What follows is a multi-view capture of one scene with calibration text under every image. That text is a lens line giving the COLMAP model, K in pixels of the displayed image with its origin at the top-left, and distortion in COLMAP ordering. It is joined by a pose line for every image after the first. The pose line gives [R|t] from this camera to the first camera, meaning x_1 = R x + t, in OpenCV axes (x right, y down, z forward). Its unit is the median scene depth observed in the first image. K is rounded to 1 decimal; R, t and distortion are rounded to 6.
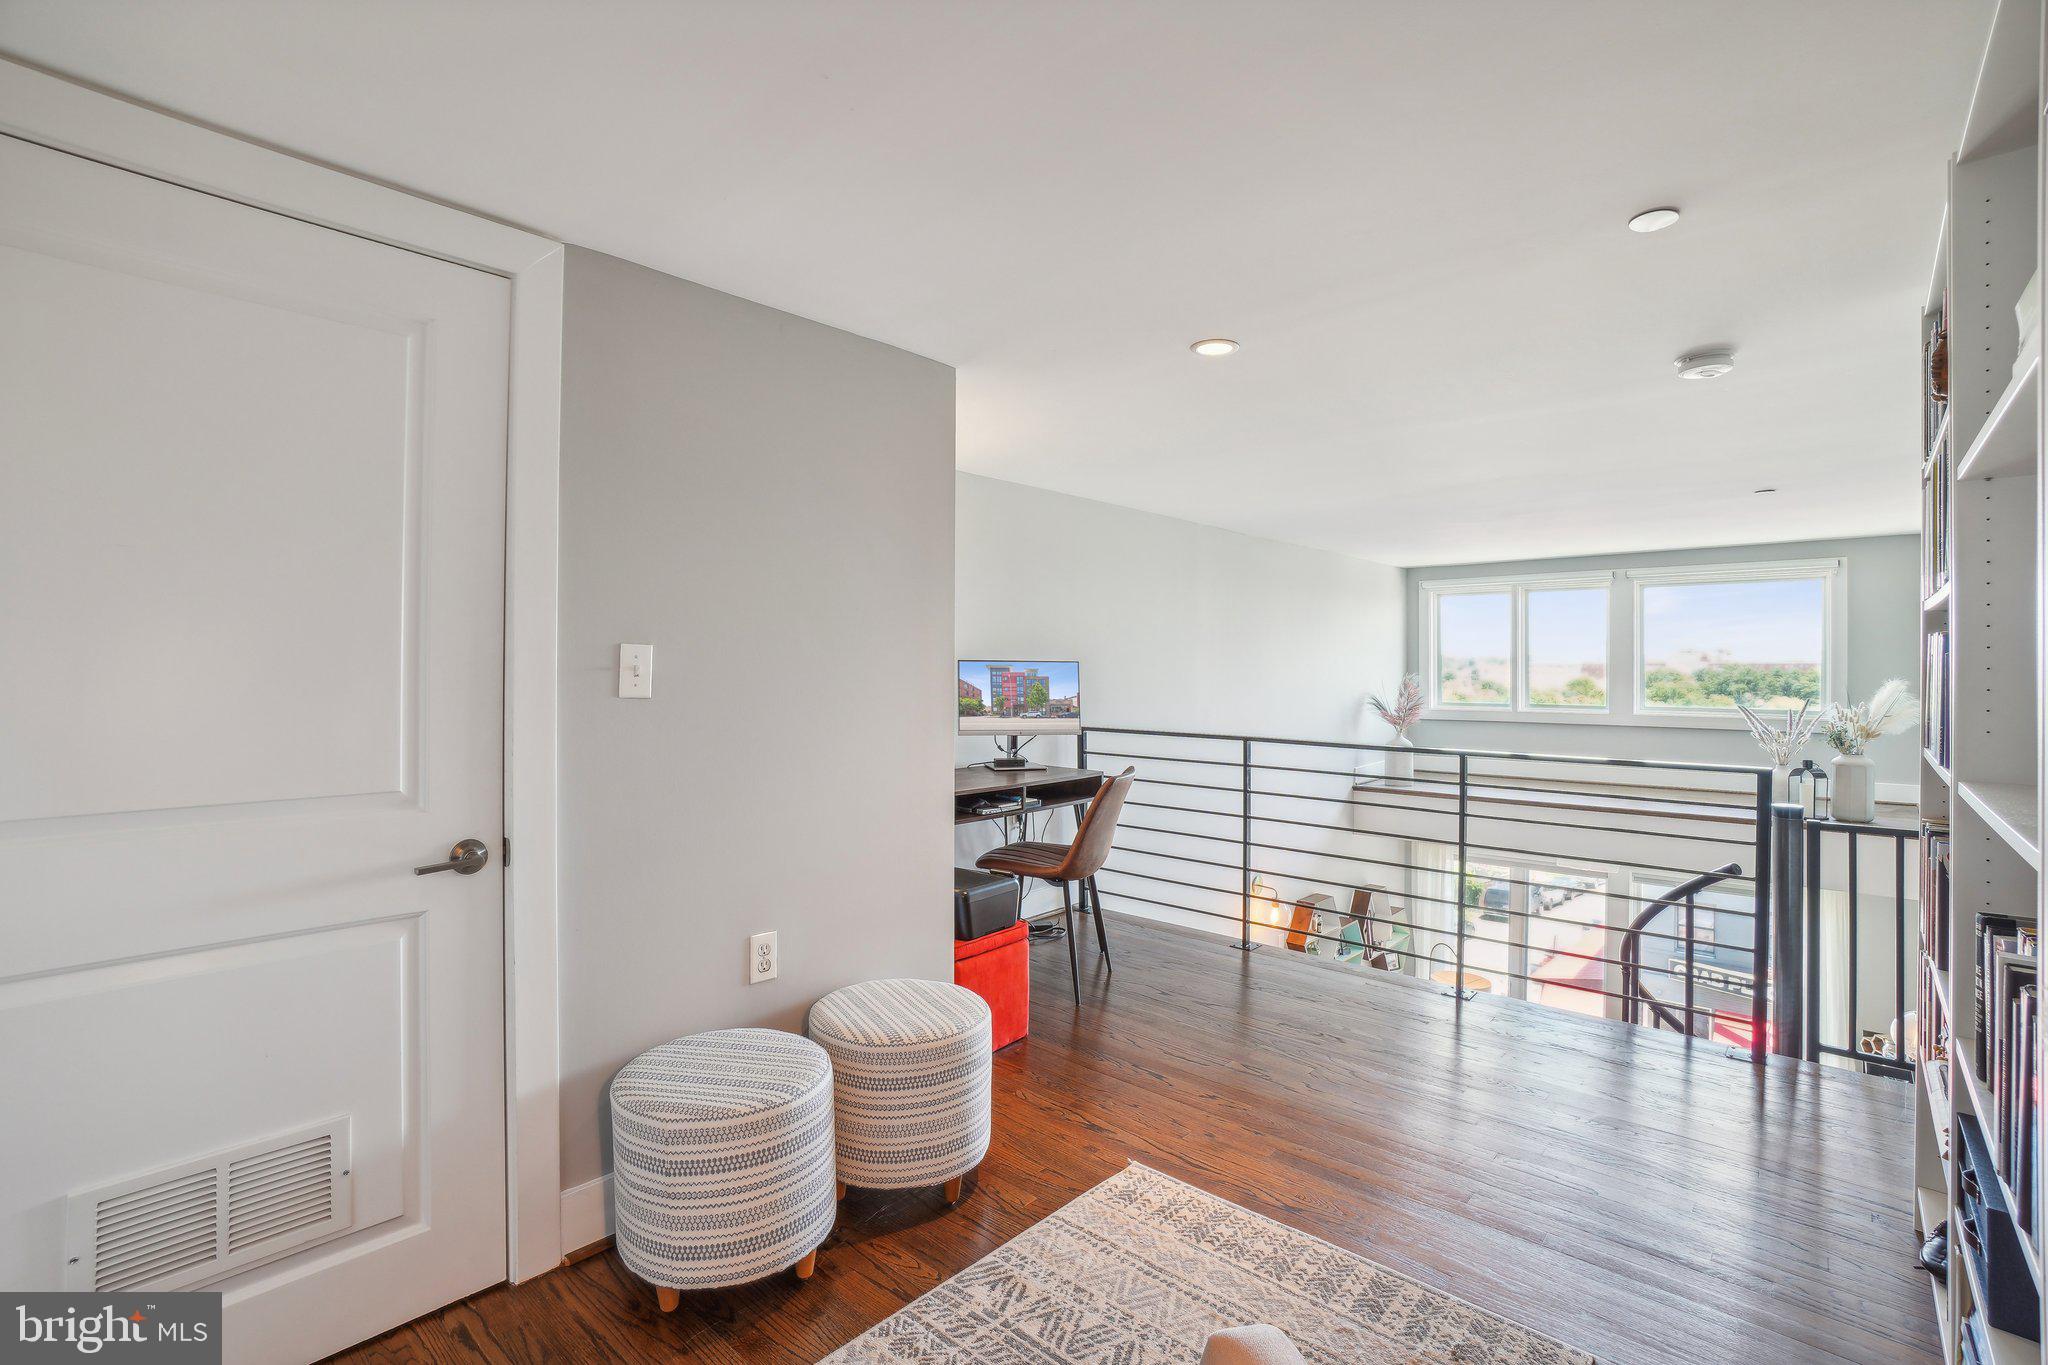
lens RADIAL K [[915.0, 0, 1030.1], [0, 915.0, 671.0], [0, 0, 1]] dist [-0.042993, 0.002951]
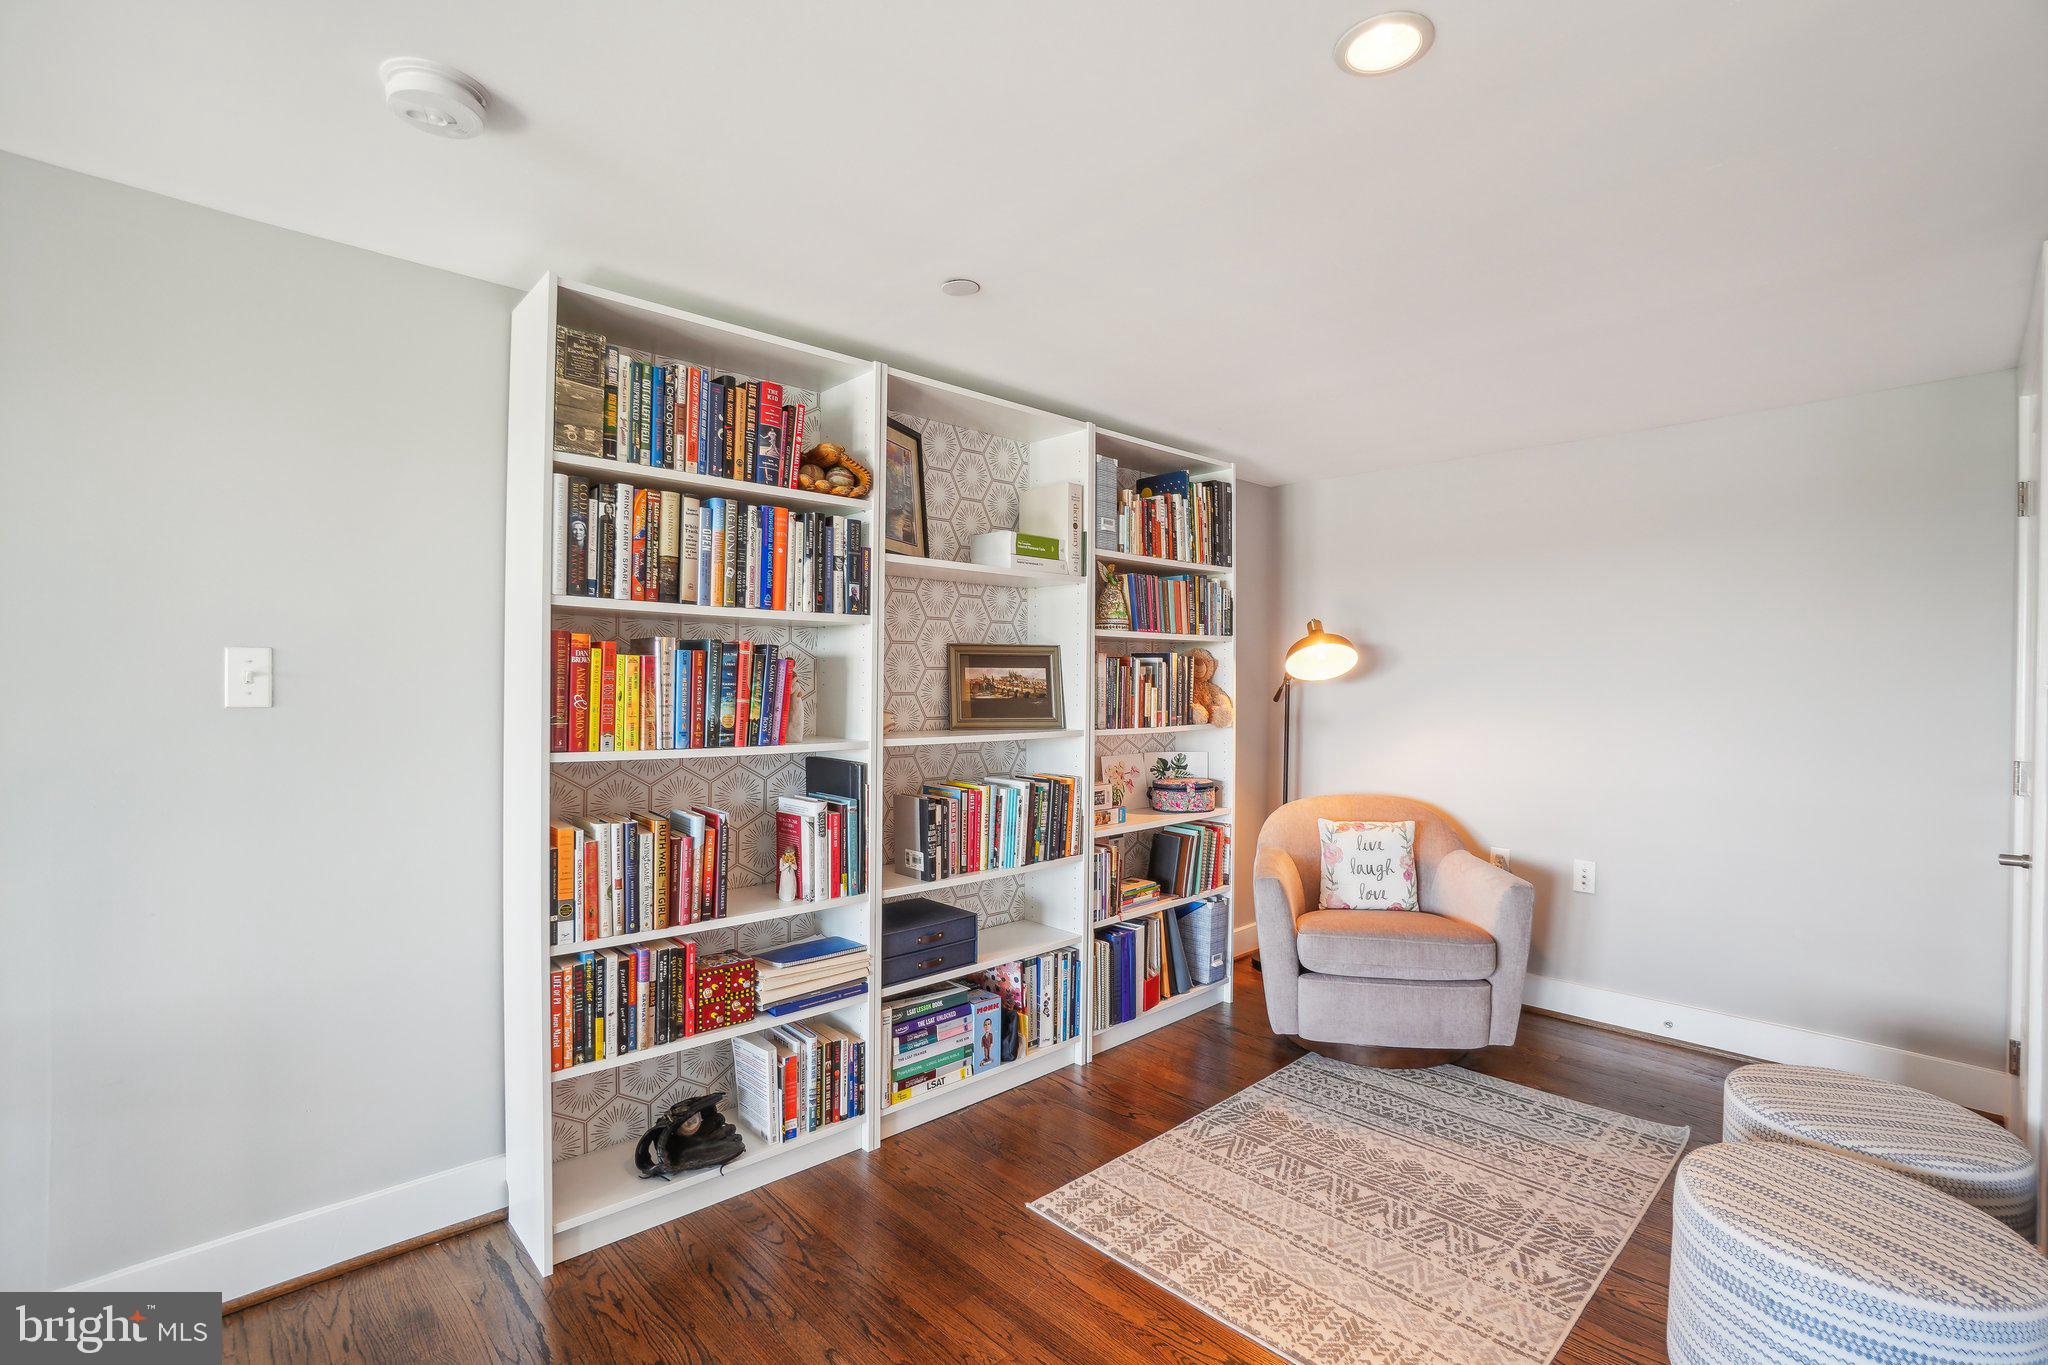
lens RADIAL K [[915.0, 0, 1021.7], [0, 915.0, 687.1], [0, 0, 1]] dist [-0.042993, 0.002951]
pose [[-0.996764, 0.003000, 0.080332, 0.429327], [0.003368, 0.999984, 0.004441, 0.000392], [-0.080318, 0.004697, -0.996758, 1.848693]]
